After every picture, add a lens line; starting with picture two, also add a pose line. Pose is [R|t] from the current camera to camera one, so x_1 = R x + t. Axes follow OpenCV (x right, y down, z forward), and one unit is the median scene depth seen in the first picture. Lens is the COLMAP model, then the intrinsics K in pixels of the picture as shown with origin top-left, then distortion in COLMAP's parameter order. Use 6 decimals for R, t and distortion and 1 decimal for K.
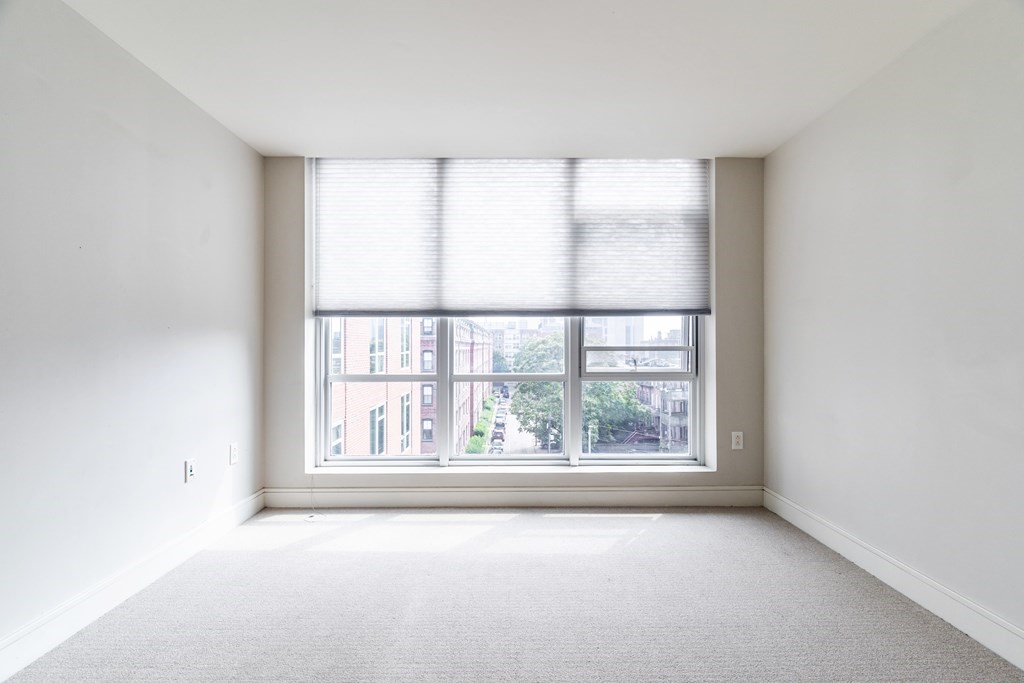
lens RADIAL K [[494.3, 0, 510.1], [0, 494.3, 348.6], [0, 0, 1]] dist [0.001988, -0.001936]
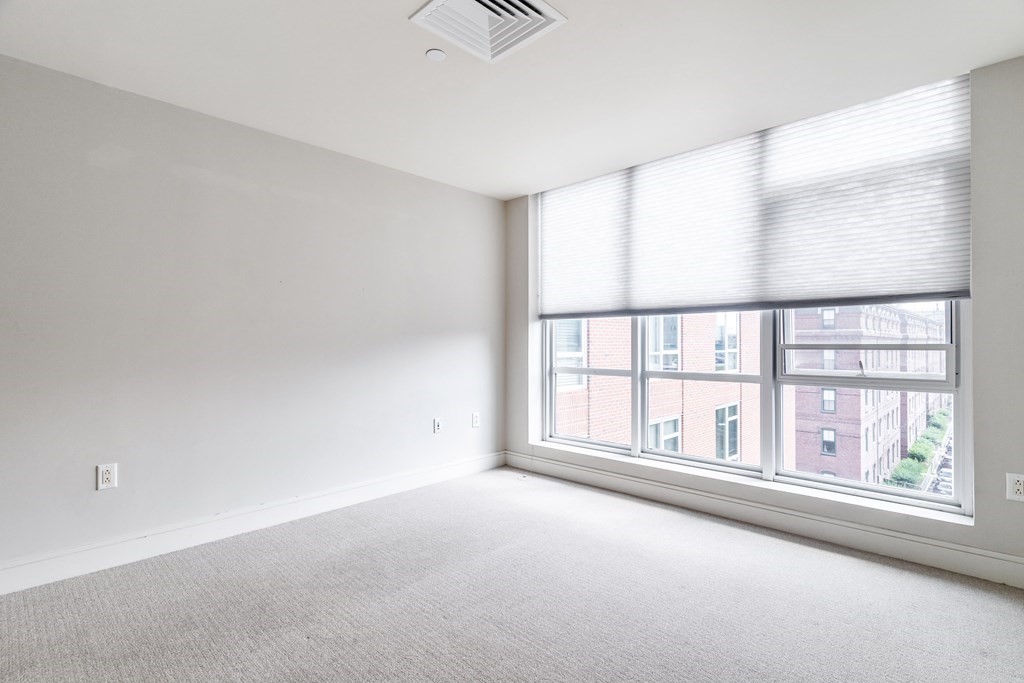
lens RADIAL K [[494.3, 0, 500.2], [0, 494.3, 345.0], [0, 0, 1]] dist [0.001988, -0.001936]
pose [[0.707879, 0.003049, -0.706327, 0.419632], [-0.003095, 0.999994, 0.001214, -0.002343], [0.706327, 0.001327, 0.707885, 0.045936]]
